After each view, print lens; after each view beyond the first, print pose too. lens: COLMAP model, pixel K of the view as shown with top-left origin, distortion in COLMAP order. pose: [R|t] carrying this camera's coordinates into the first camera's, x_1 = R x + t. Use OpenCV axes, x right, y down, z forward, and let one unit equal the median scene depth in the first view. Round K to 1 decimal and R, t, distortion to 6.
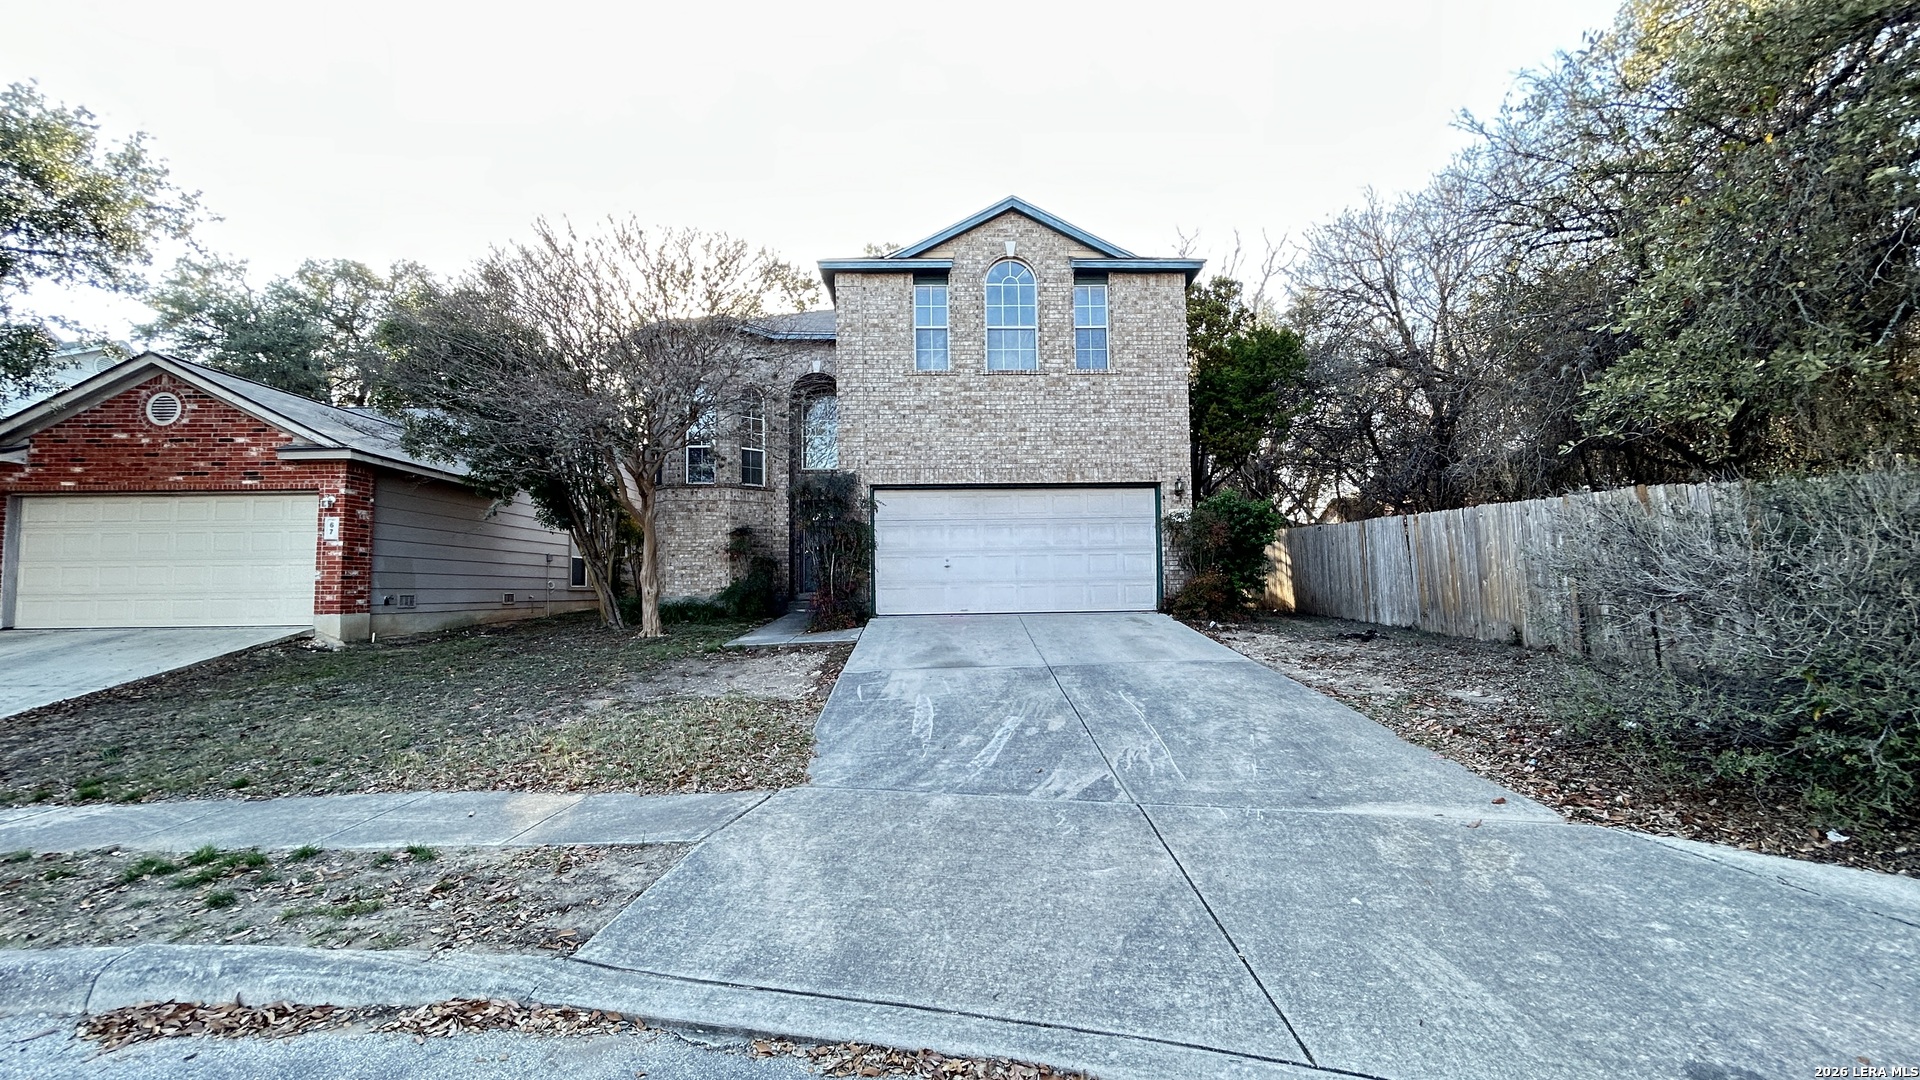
lens RADIAL K [[772.5, 0, 958.1], [0, 772.5, 538.9], [0, 0, 1]] dist [0.000444, -0.000169]
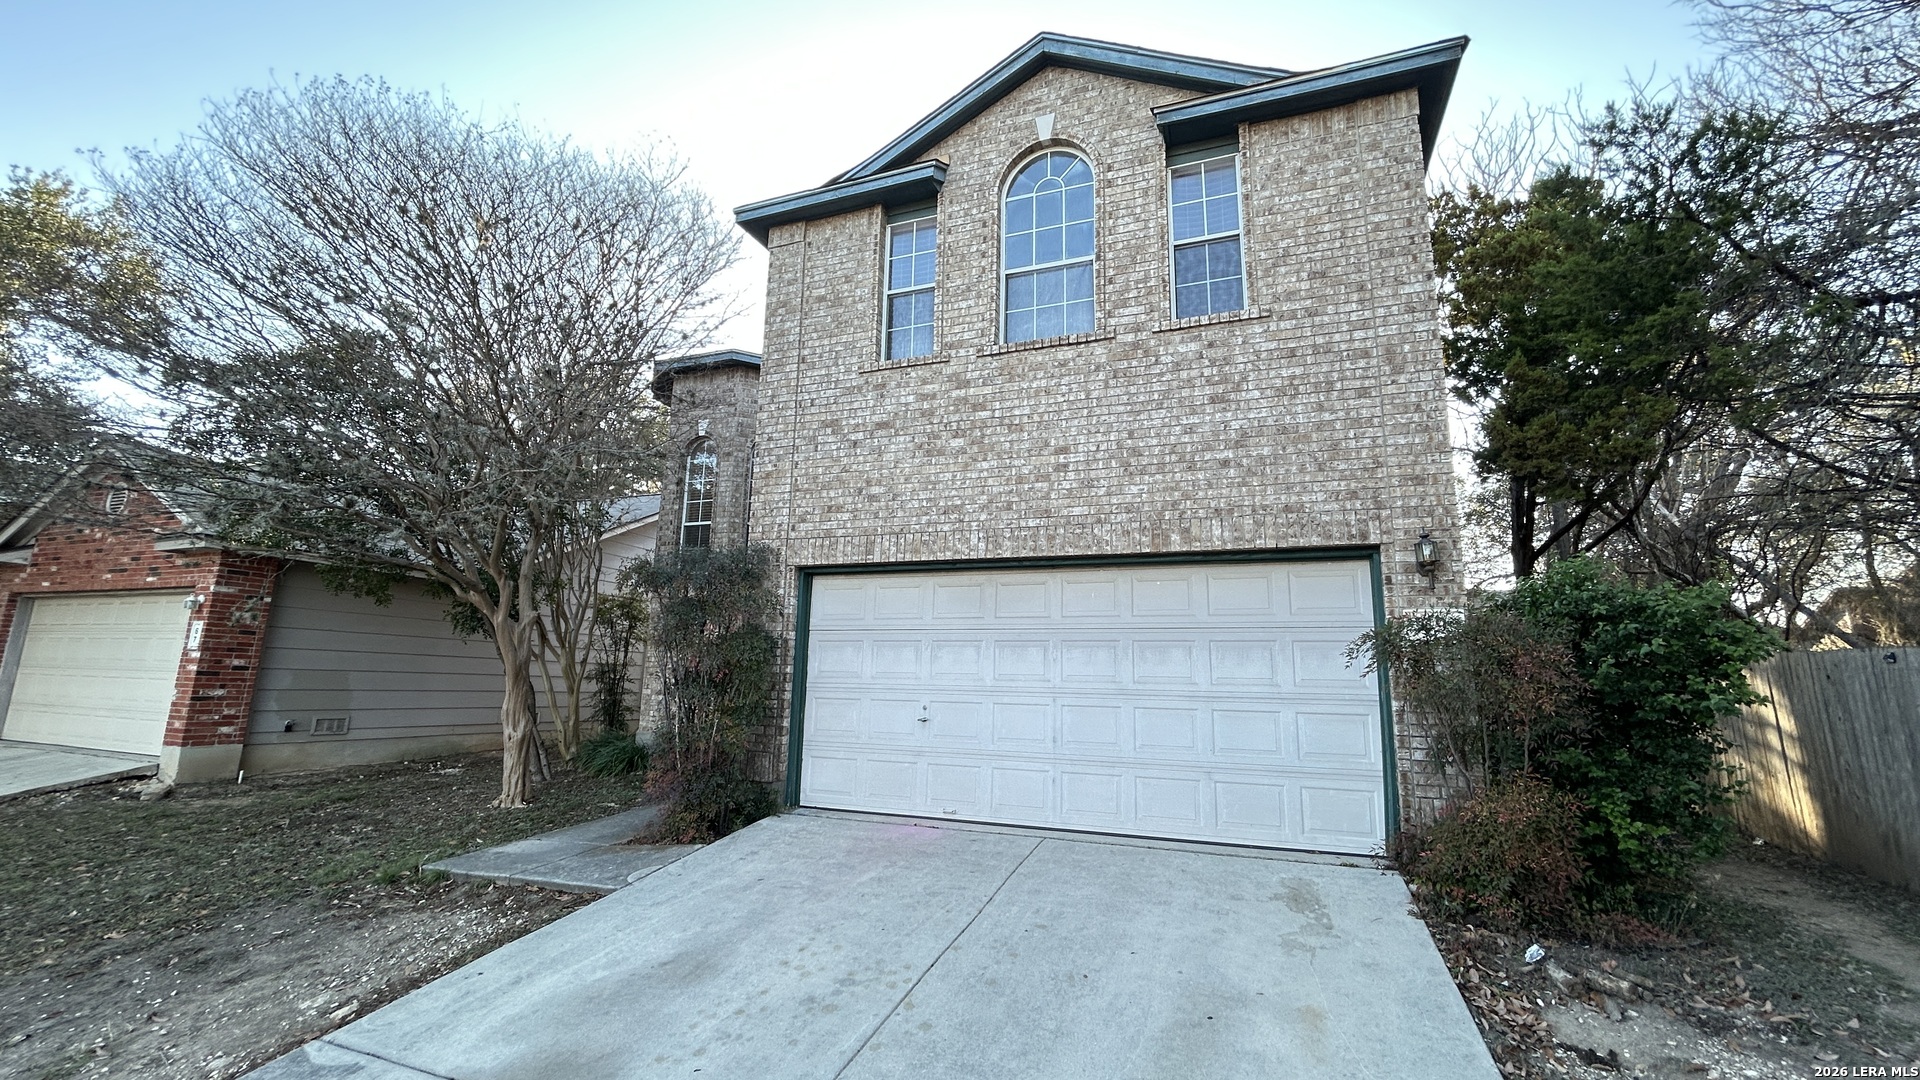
lens RADIAL K [[772.5, 0, 960.7], [0, 772.5, 531.9], [0, 0, 1]] dist [0.000444, -0.000169]
pose [[0.924804, -0.039612, -0.378375, 0.209677], [-0.010010, 0.991687, -0.128285, -0.023582], [0.380312, 0.122426, 0.916720, 0.518984]]
